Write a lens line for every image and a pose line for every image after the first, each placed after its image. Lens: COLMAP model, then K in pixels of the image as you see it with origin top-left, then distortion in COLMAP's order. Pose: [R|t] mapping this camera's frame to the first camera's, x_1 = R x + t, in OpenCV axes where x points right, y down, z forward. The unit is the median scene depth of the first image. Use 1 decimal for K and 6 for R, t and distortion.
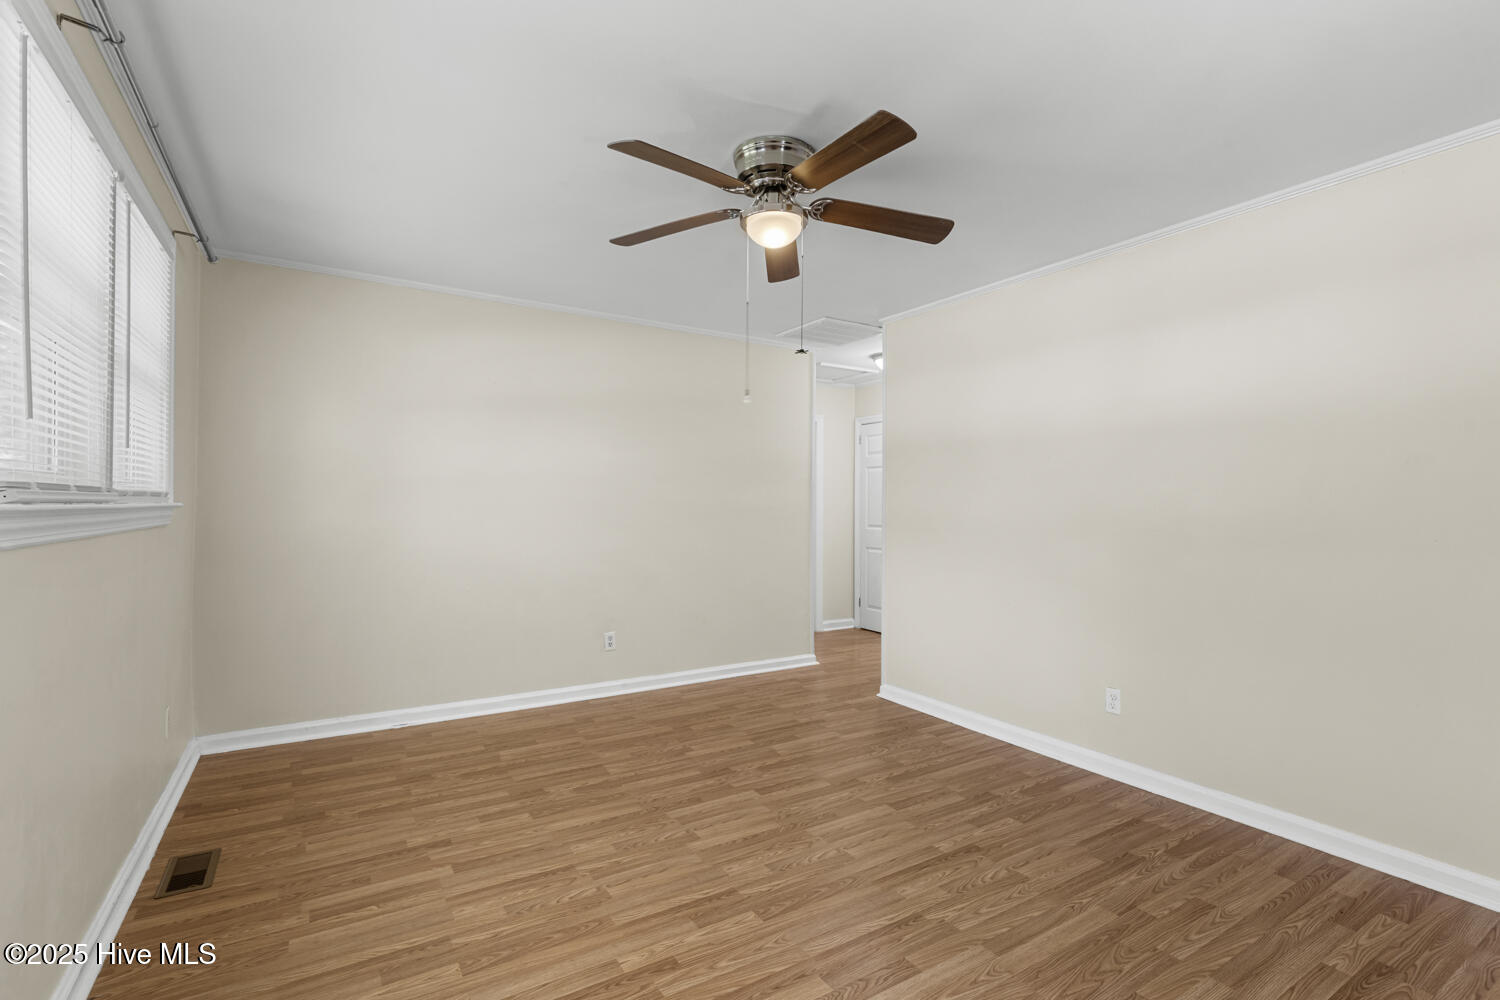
lens RADIAL K [[680.8, 0, 745.4], [0, 680.8, 497.9], [0, 0, 1]] dist [-0.005261, -0.001400]
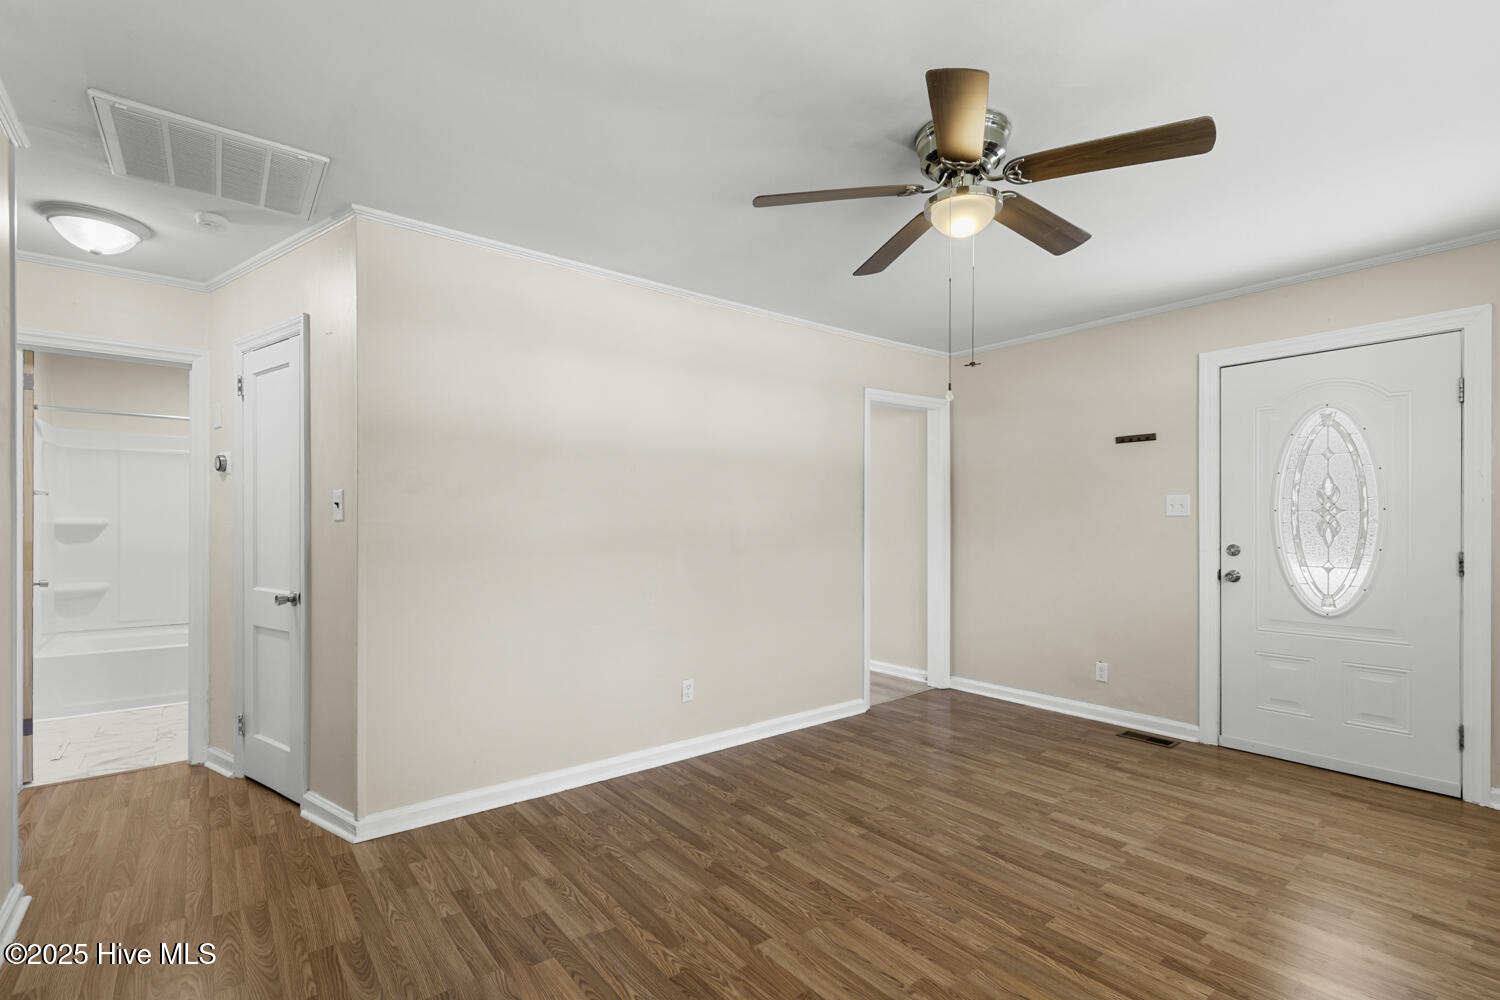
lens RADIAL K [[680.8, 0, 757.5], [0, 680.8, 506.6], [0, 0, 1]] dist [-0.005261, -0.001400]
pose [[-0.102734, 0.013304, 0.994620, -0.713779], [-0.002602, 0.999904, -0.013643, 0.001781], [-0.994705, -0.003990, -0.102690, 1.142934]]
